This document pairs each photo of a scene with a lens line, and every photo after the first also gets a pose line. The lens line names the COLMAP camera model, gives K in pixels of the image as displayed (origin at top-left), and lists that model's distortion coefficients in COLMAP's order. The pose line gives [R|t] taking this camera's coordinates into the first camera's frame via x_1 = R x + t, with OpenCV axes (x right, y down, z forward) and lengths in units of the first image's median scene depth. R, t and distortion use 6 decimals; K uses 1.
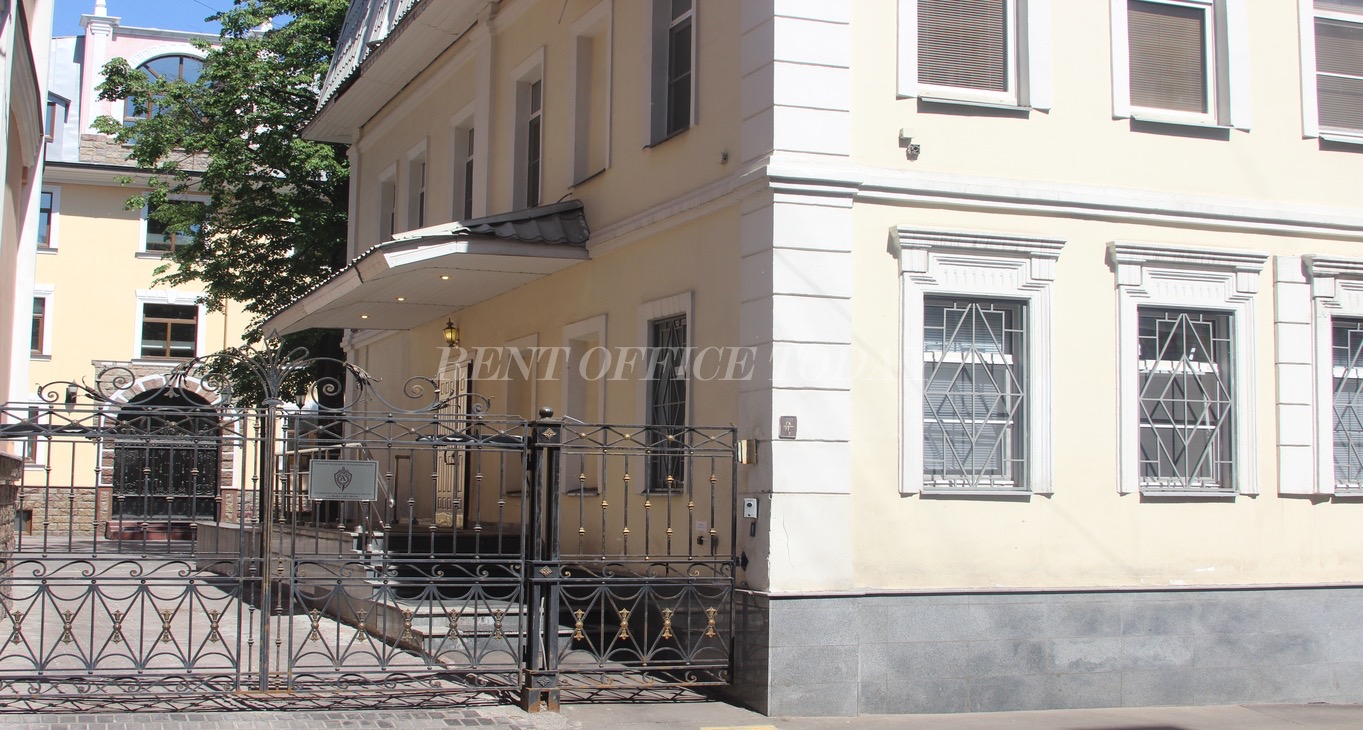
lens RADIAL K [[1584.2, 0, 681.5], [0, 1584.2, 365.0], [0, 0, 1]] dist [-0.099721, 0.026567]
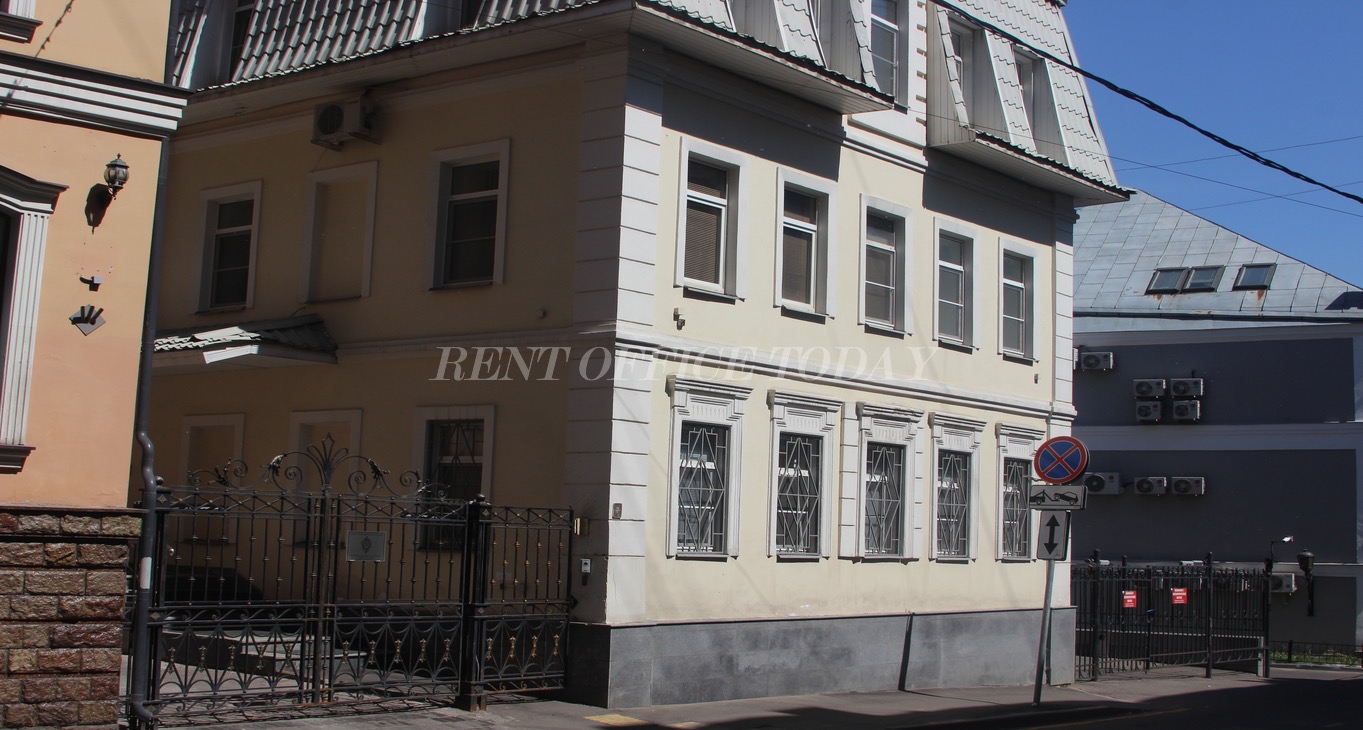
lens RADIAL K [[1651.4, 0, 681.5], [0, 1651.4, 365.0], [0, 0, 1]] dist [-0.139134, 0.002557]
pose [[0.836210, 0.070305, 0.543885, -0.666282], [-0.066142, 0.997438, -0.027242, -0.053288], [-0.544407, -0.013194, 0.838718, -0.283985]]
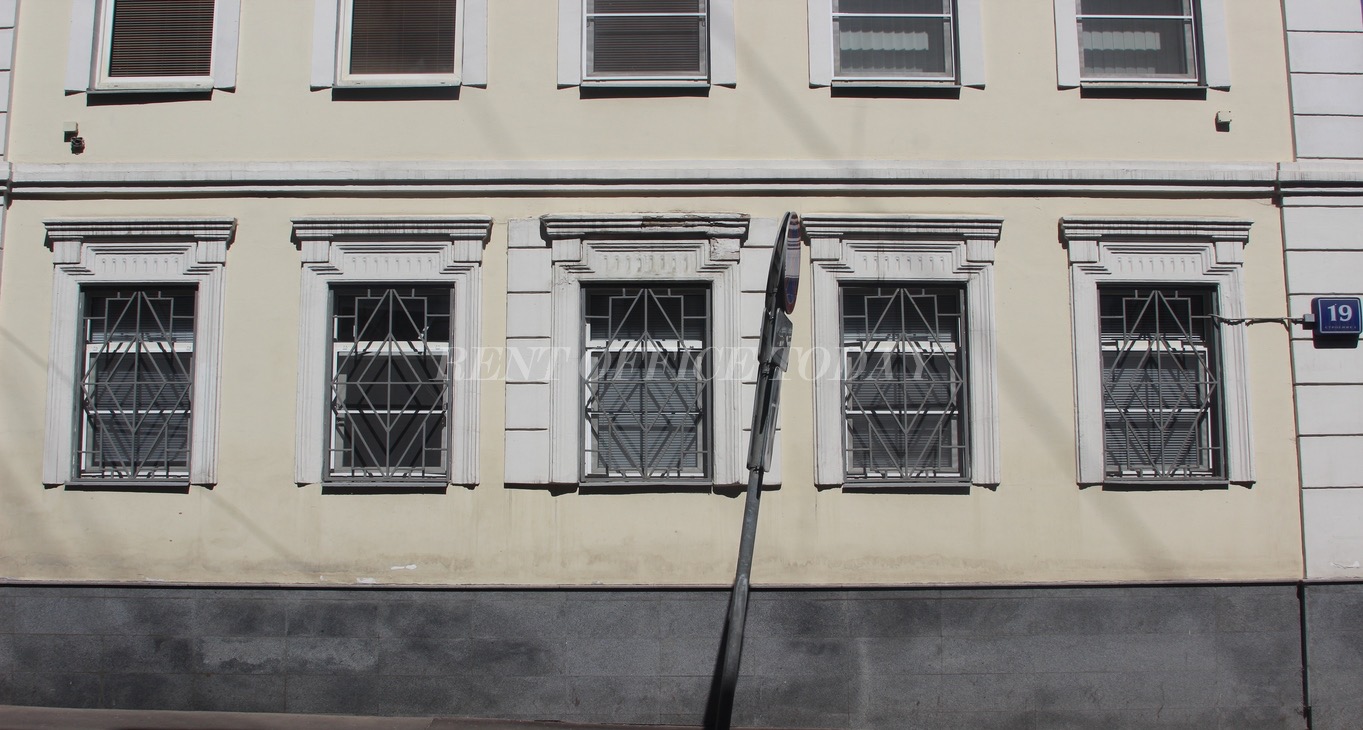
lens RADIAL K [[1463.6, 0, 682.8], [0, 1463.6, 322.6], [0, 0, 1]] dist [-0.129376, 0.094780]
pose [[0.955425, -0.047179, -0.291440, 0.754843], [0.037028, 0.998503, -0.040251, 0.028623], [0.292903, 0.027665, 0.955742, 0.236370]]
